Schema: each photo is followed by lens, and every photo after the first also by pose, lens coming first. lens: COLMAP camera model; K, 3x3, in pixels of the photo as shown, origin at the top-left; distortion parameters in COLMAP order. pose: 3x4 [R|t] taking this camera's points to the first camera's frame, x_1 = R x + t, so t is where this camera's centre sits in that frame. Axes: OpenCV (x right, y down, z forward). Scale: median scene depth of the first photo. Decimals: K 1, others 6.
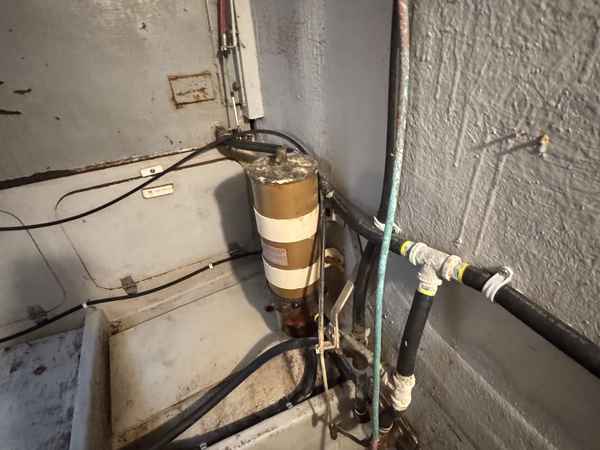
lens RADIAL K [[316.8, 0, 300.0], [0, 316.8, 225.0], [0, 0, 1]] dist [-0.005562, 0.000628]
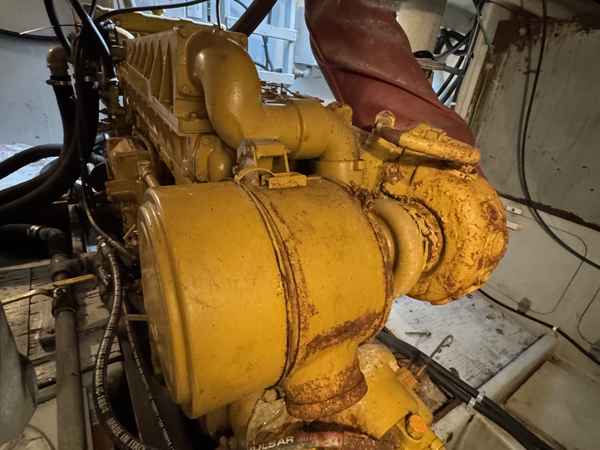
lens RADIAL K [[316.8, 0, 300.0], [0, 316.8, 225.0], [0, 0, 1]] dist [-0.005562, 0.000628]
pose [[0.113949, 0.491412, -0.863441, 0.077840], [-0.627175, 0.709613, 0.321095, 0.236983], [0.770498, 0.504940, 0.389060, -0.529338]]
